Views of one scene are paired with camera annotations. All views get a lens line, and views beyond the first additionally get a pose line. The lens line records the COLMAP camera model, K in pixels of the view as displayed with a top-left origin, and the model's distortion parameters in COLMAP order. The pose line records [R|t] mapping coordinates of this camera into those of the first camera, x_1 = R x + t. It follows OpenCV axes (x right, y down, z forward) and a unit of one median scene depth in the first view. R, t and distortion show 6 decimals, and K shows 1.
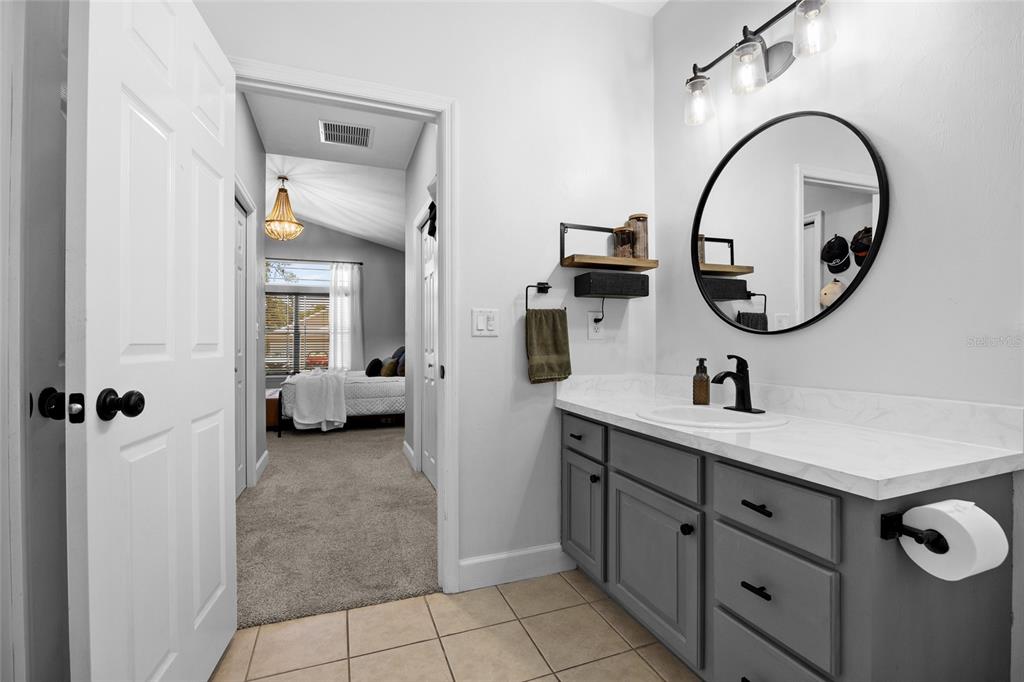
lens RADIAL K [[463.3, 0, 515.4], [0, 463.3, 343.2], [0, 0, 1]] dist [-0.030341, 0.020817]
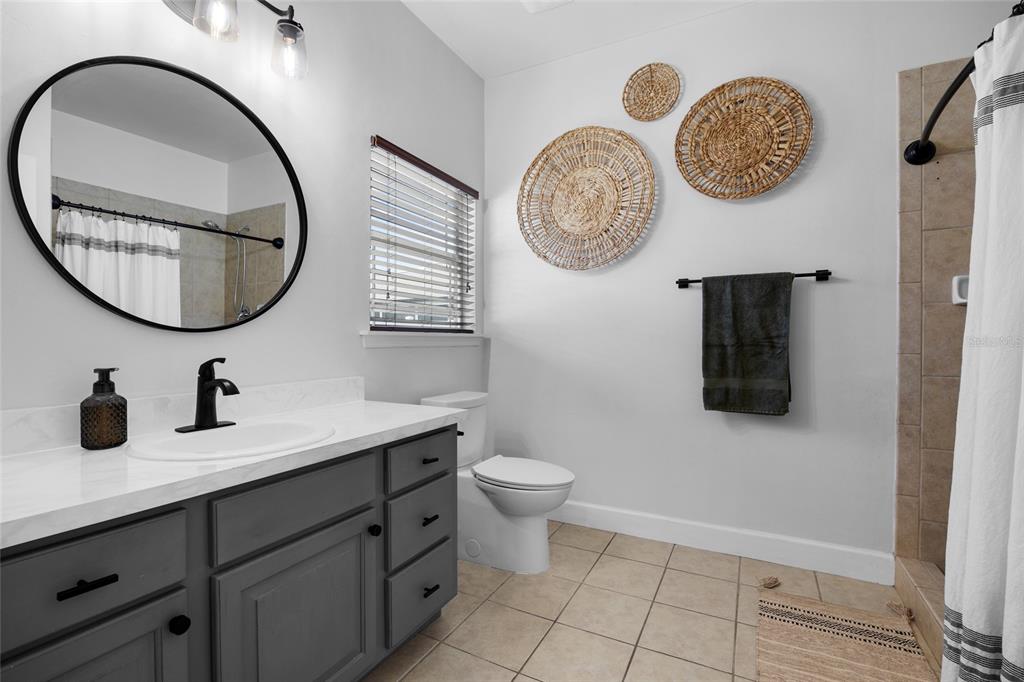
lens RADIAL K [[463.3, 0, 515.4], [0, 463.3, 343.2], [0, 0, 1]] dist [-0.030341, 0.020817]
pose [[-0.663600, -0.002804, 0.748082, -0.450082], [0.004625, 0.999958, 0.007851, -0.003099], [-0.748073, 0.008670, -0.663560, 1.134213]]
